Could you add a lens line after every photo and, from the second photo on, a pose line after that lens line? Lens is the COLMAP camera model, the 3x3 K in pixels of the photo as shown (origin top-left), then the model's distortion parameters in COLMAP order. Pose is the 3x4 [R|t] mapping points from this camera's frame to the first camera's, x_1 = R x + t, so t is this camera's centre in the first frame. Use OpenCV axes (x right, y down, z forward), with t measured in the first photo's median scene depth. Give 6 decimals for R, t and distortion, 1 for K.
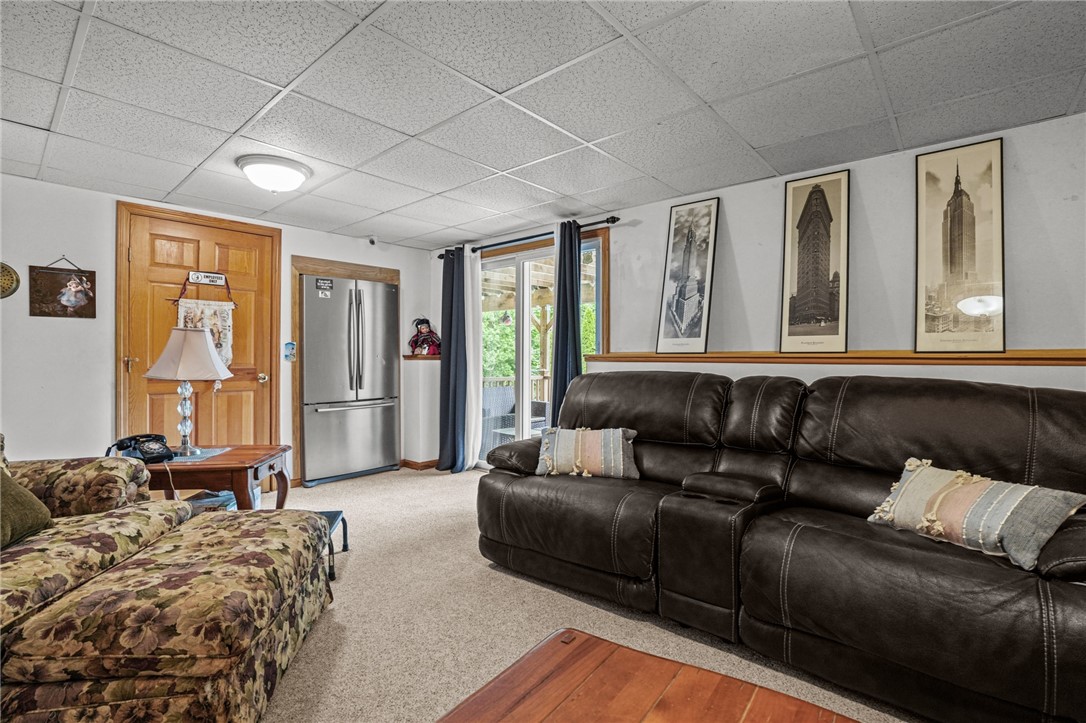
lens RADIAL K [[505.9, 0, 540.6], [0, 505.9, 367.7], [0, 0, 1]] dist [-0.068095, 0.024203]
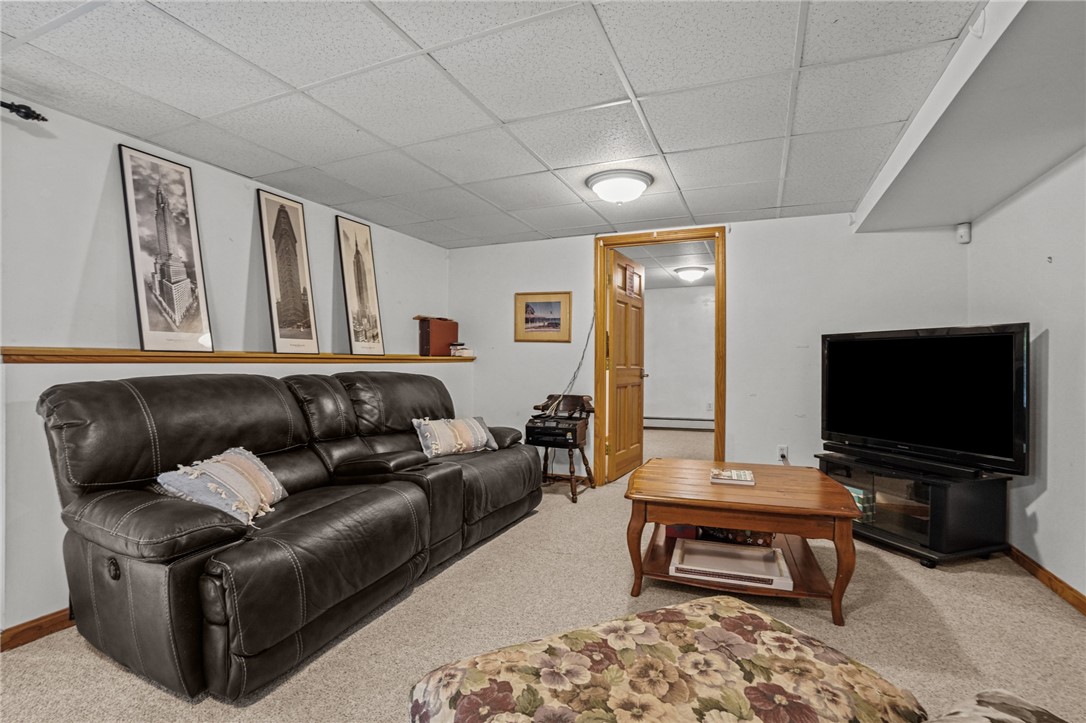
lens RADIAL K [[508.9, 0, 535.0], [0, 508.9, 390.5], [0, 0, 1]] dist [-0.068911, 0.022763]
pose [[-0.303518, -0.057300, 0.951101, -0.670864], [0.012448, 0.997866, 0.064090, -0.011790], [-0.952745, 0.031292, -0.302157, 0.750517]]
